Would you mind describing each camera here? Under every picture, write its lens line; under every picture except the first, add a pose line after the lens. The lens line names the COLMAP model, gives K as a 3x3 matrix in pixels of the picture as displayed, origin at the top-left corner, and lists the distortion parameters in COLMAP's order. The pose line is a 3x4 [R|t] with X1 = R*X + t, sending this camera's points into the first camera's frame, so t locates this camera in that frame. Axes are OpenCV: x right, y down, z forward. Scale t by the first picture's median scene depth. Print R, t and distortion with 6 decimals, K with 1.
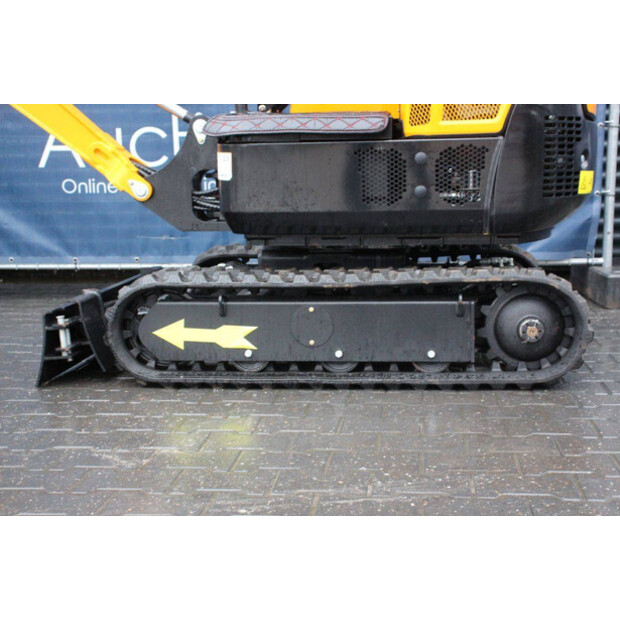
lens RADIAL K [[970.7, 0, 312.6], [0, 970.7, 308.7], [0, 0, 1]] dist [0.101862, 0.000000]
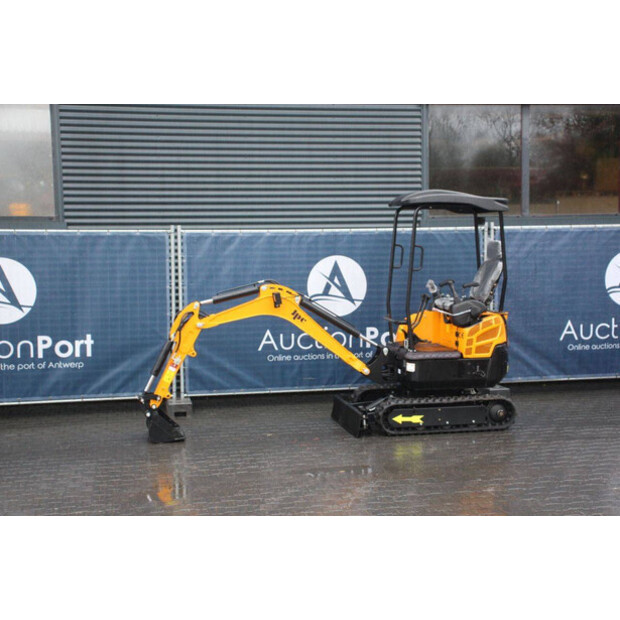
lens RADIAL K [[970.7, 0, 303.5], [0, 970.7, 308.4], [0, 0, 1]] dist [0.101862, 0.000000]
pose [[0.956745, -0.016694, 0.290448, -1.418746], [0.038780, 0.996761, -0.070454, -0.129543], [-0.288331, 0.078670, 0.954294, -2.095681]]
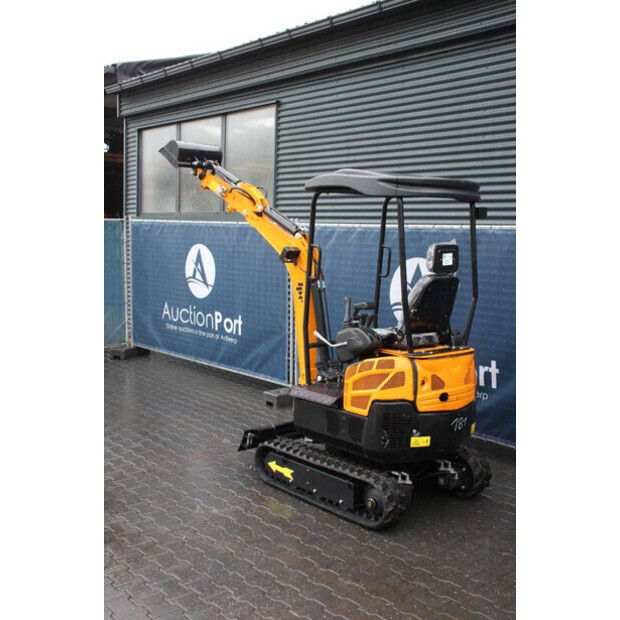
lens RADIAL K [[726.6, 0, 310.7], [0, 726.6, 301.2], [0, 0, 1]] dist [0.018080, 0.000000]
pose [[0.734488, 0.093569, -0.672140, 1.201708], [-0.127842, 0.991793, -0.001633, -0.421162], [0.666471, 0.087127, 0.740423, -0.397917]]
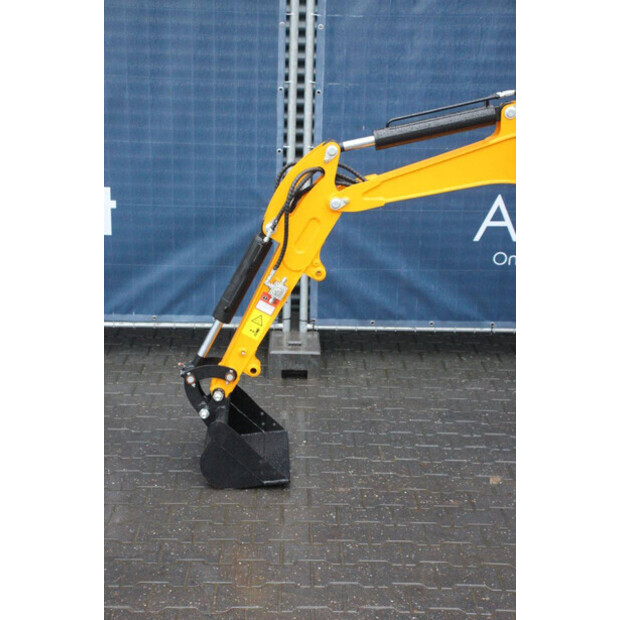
lens RADIAL K [[1236.1, 0, 308.5], [0, 1236.1, 356.7], [0, 0, 1]] dist [0.222833, 0.000000]
pose [[0.990339, -0.000687, 0.138667, -1.072433], [-0.019265, 0.989609, 0.142487, -0.347937], [-0.137324, -0.143782, 0.980035, -0.512315]]
